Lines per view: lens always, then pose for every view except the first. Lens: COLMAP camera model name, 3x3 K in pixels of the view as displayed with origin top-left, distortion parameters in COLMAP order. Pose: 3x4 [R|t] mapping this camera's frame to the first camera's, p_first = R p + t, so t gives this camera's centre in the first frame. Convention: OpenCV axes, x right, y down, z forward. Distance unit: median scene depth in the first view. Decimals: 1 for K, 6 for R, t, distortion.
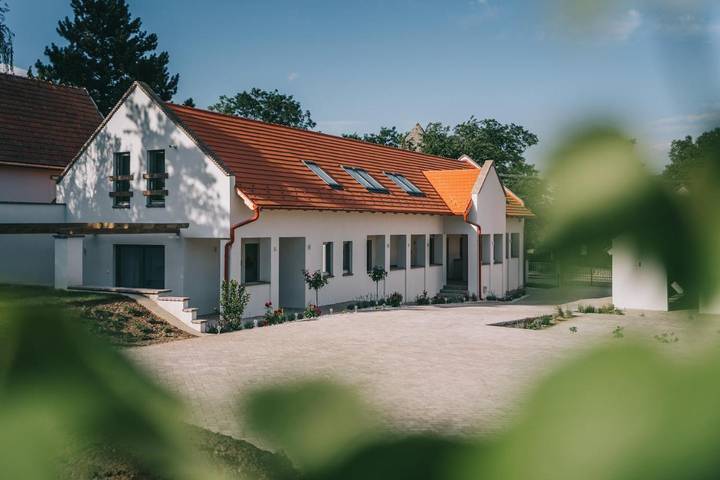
lens RADIAL K [[776.4, 0, 340.3], [0, 776.4, 227.4], [0, 0, 1]] dist [0.050064, -0.000746]
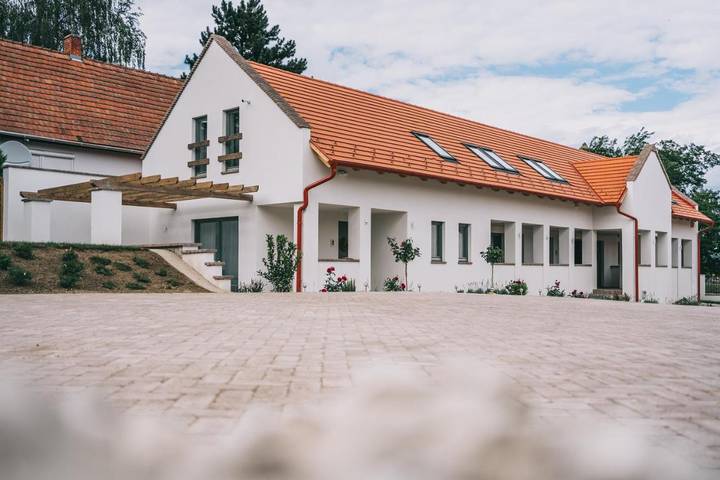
lens RADIAL K [[756.7, 0, 360.0], [0, 756.7, 240.0], [0, 0, 1]] dist [0.005535, 0.005793]
pose [[0.979393, -0.004249, -0.201921, 0.049153], [-0.002767, 0.999403, -0.034452, 0.049218], [0.201947, 0.034300, 0.978796, 0.124446]]
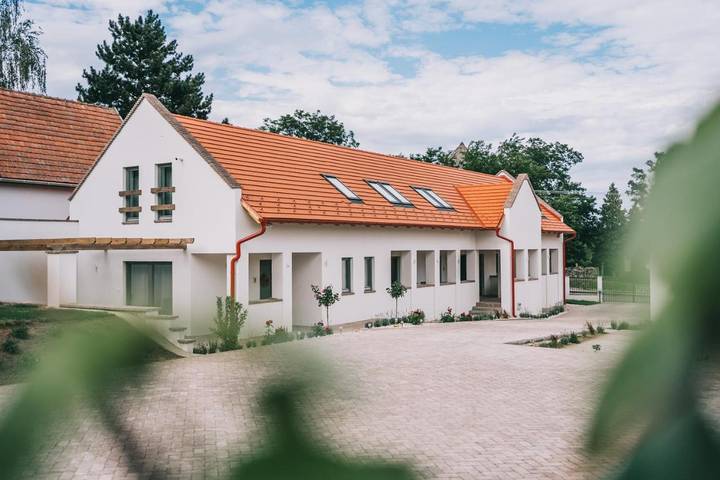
lens RADIAL K [[756.7, 0, 360.0], [0, 756.7, 240.0], [0, 0, 1]] dist [0.005535, 0.005793]
pose [[0.998947, -0.009682, -0.044854, 0.030666], [0.009214, 0.999901, -0.010644, 0.005147], [0.044953, 0.010220, 0.998937, 0.045545]]
